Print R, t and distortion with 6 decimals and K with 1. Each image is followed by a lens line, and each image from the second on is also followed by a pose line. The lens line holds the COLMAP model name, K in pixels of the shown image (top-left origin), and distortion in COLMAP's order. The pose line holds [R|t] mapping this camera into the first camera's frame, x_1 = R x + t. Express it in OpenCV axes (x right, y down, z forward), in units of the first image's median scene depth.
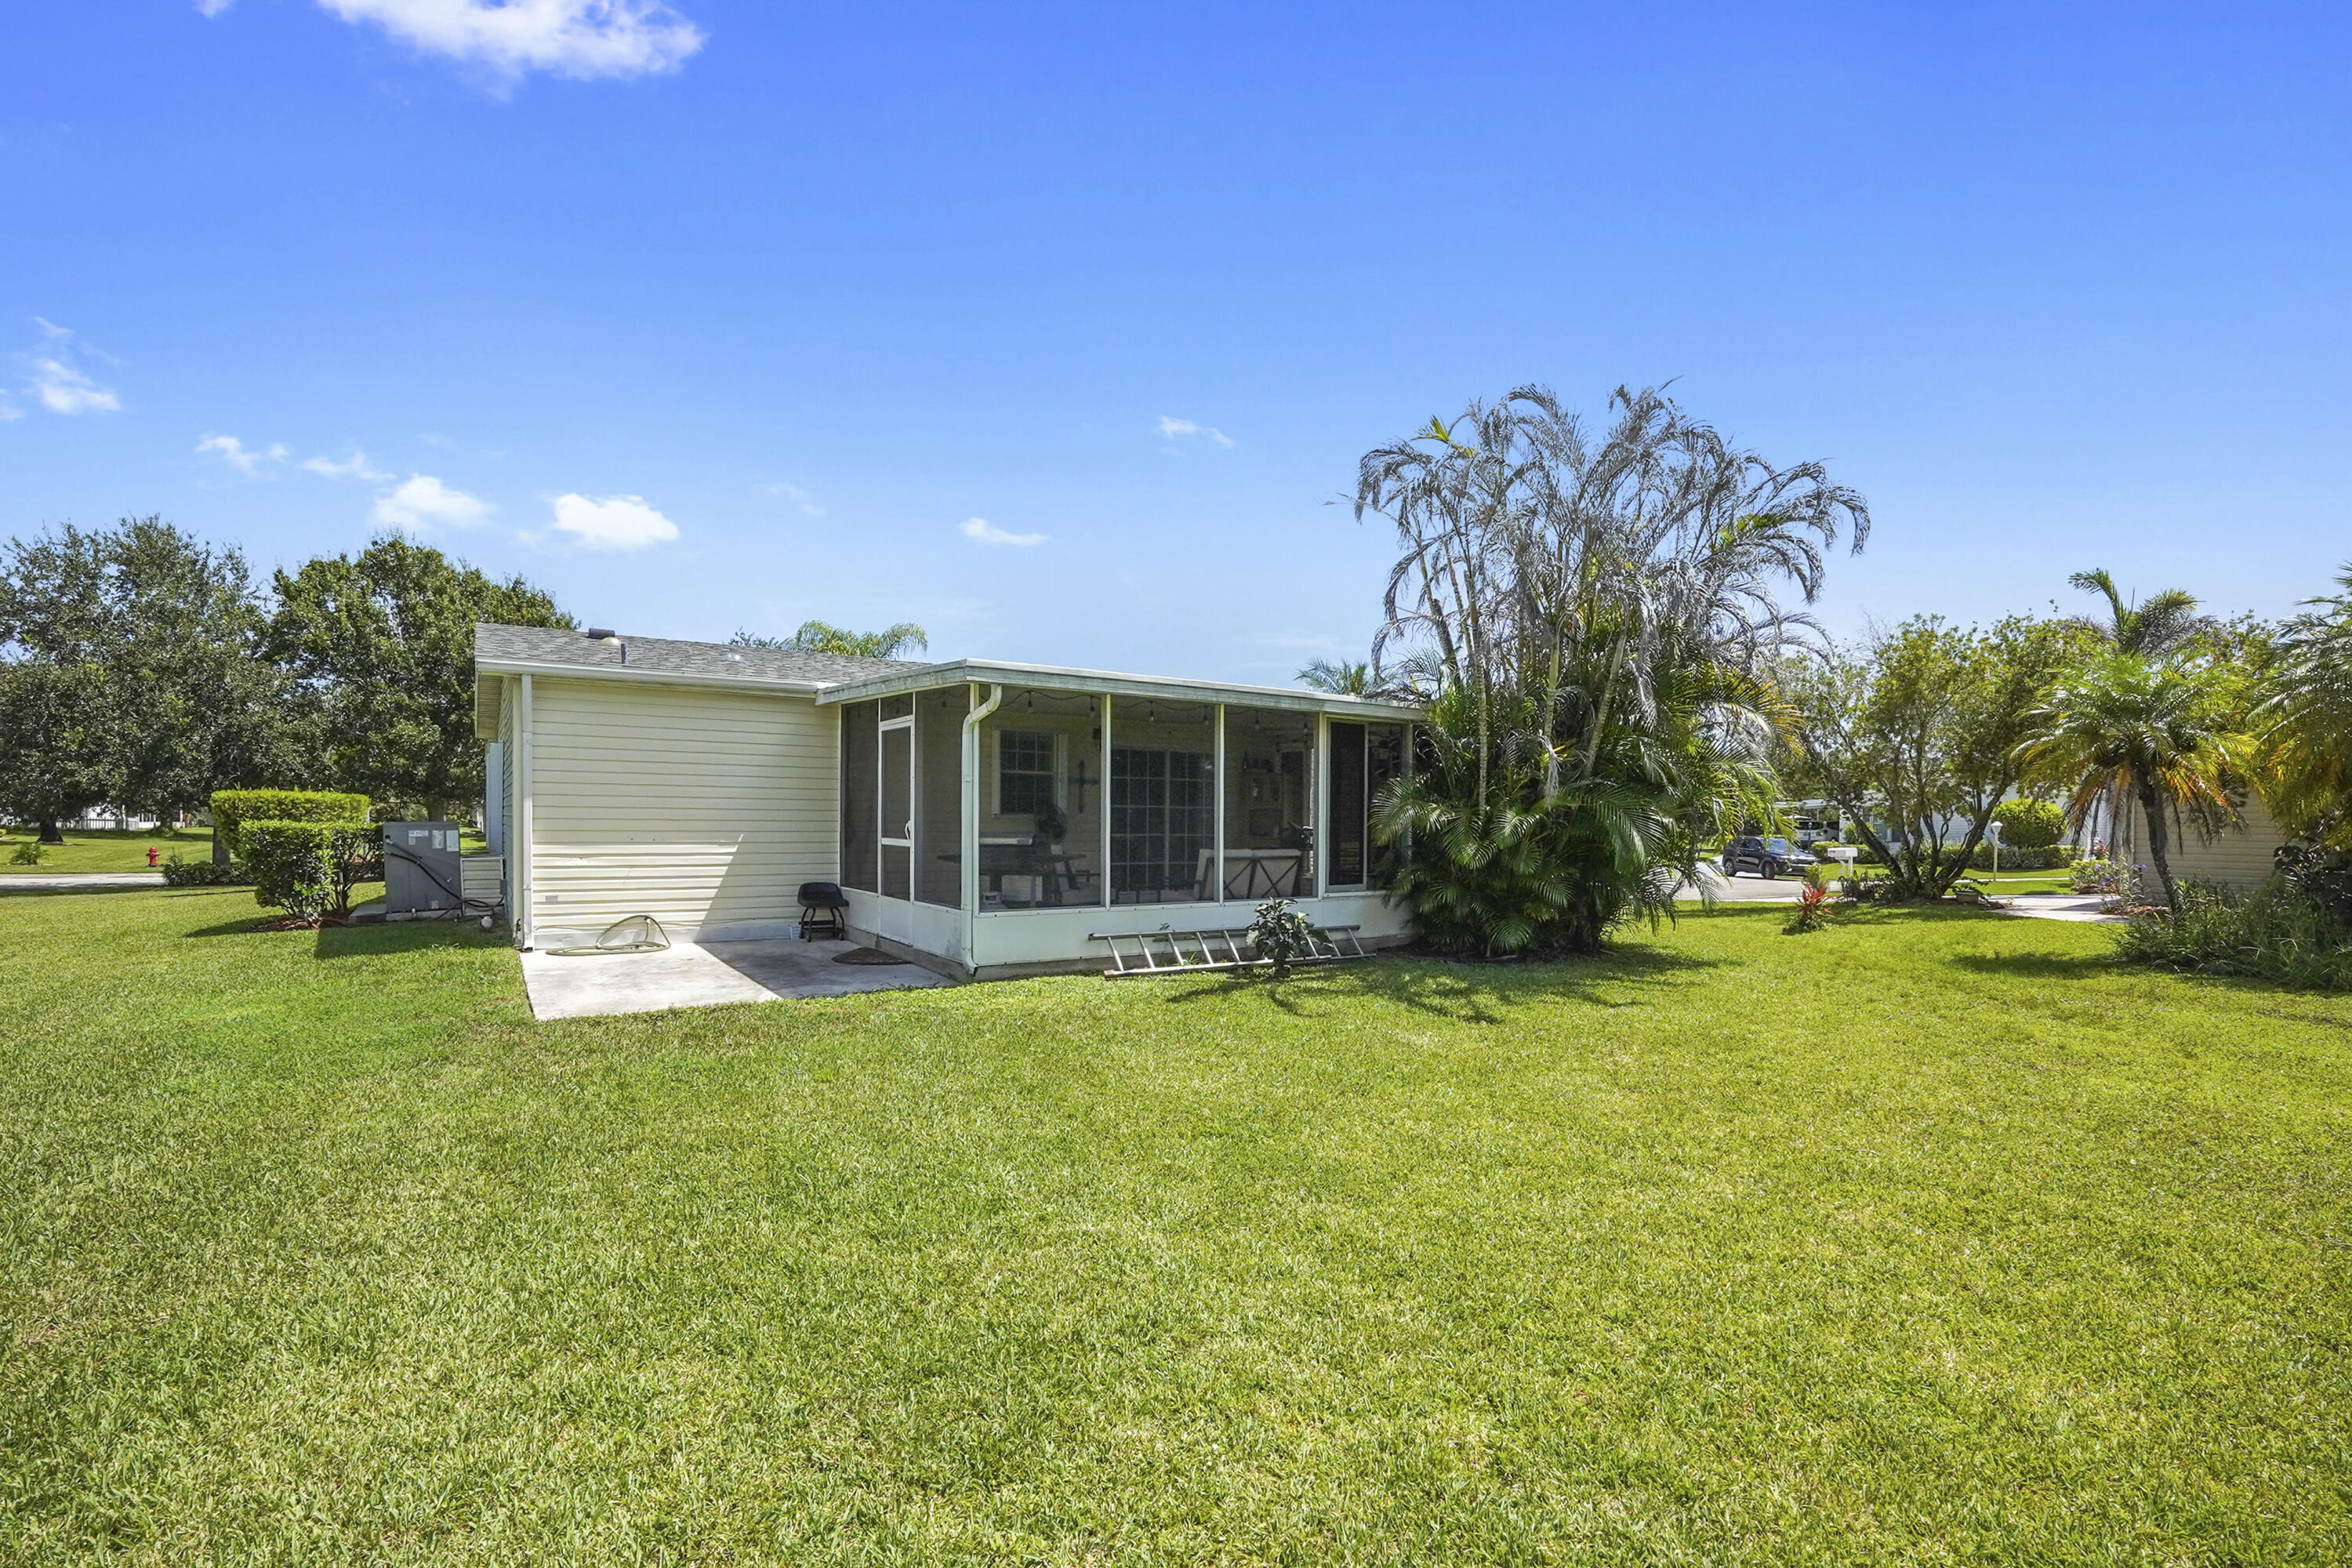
lens RADIAL K [[1107.5, 0, 1176.0], [0, 1107.5, 784.0], [0, 0, 1]] dist [-0.001366, 0.000174]
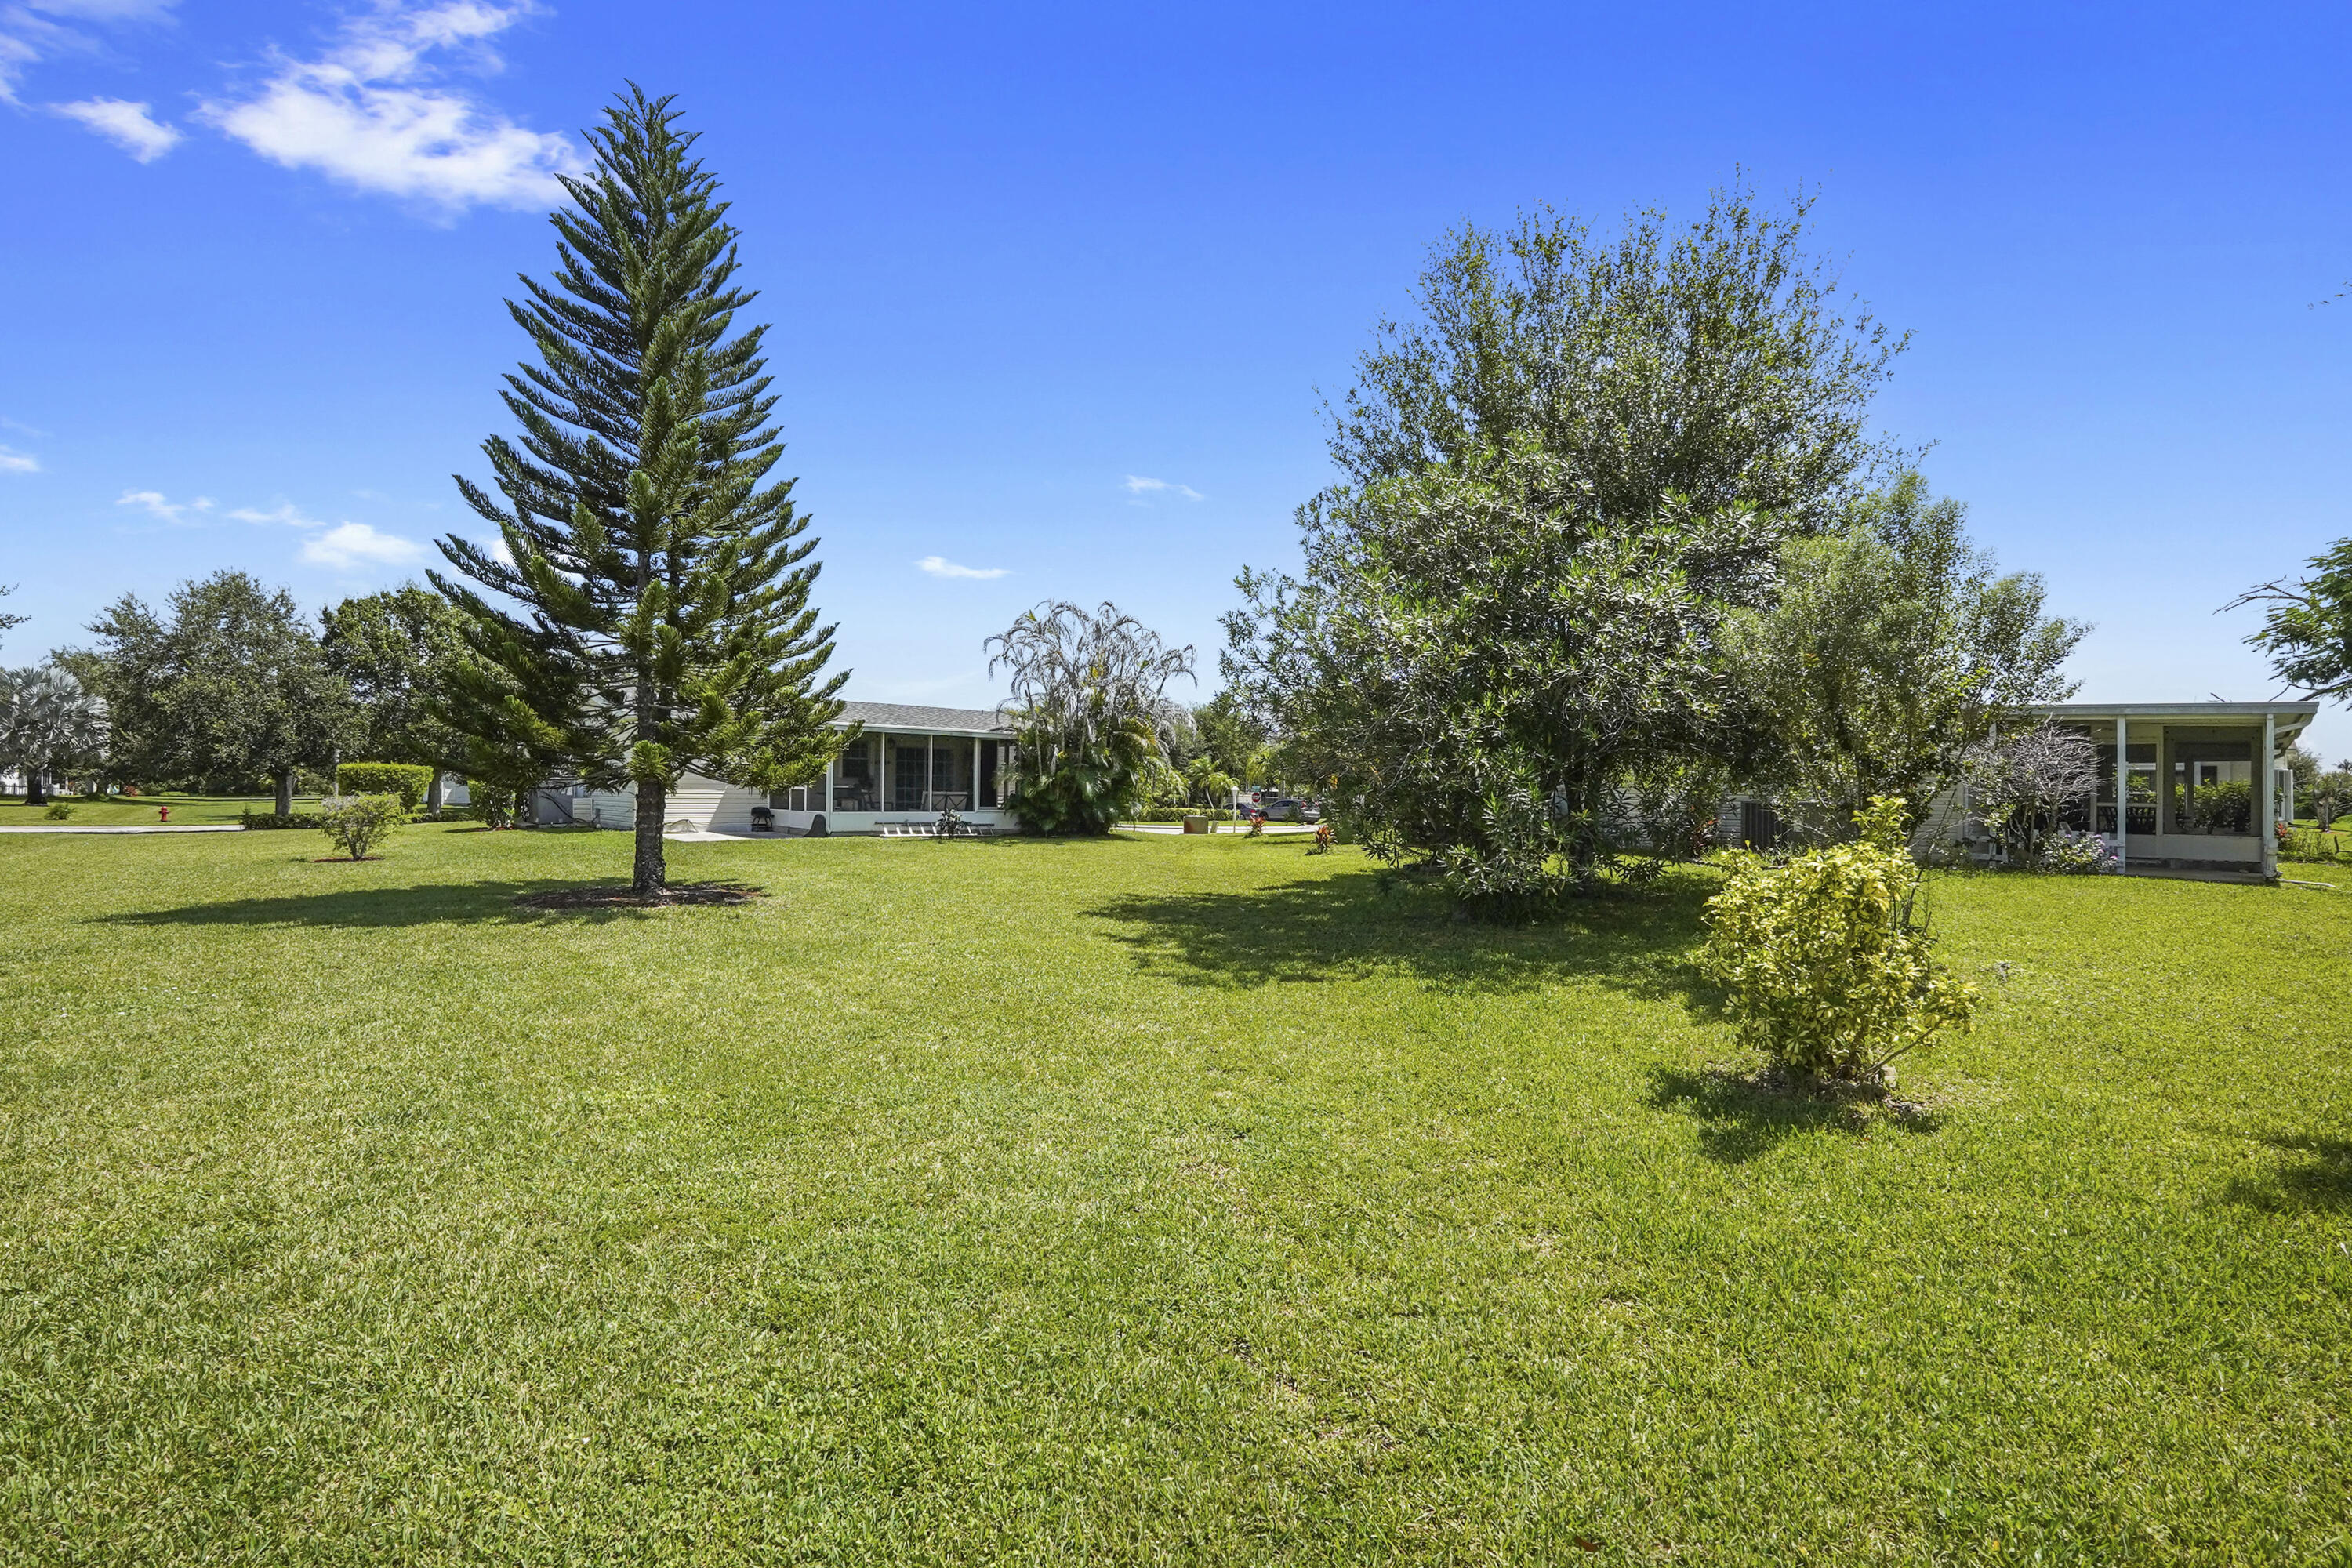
lens RADIAL K [[1107.5, 0, 1176.0], [0, 1107.5, 784.0], [0, 0, 1]] dist [-0.001366, 0.000174]
pose [[0.992229, 0.002598, 0.124396, 0.260539], [-0.005650, 0.999691, 0.024190, -0.019272], [-0.124295, -0.024705, 0.991938, -1.463347]]
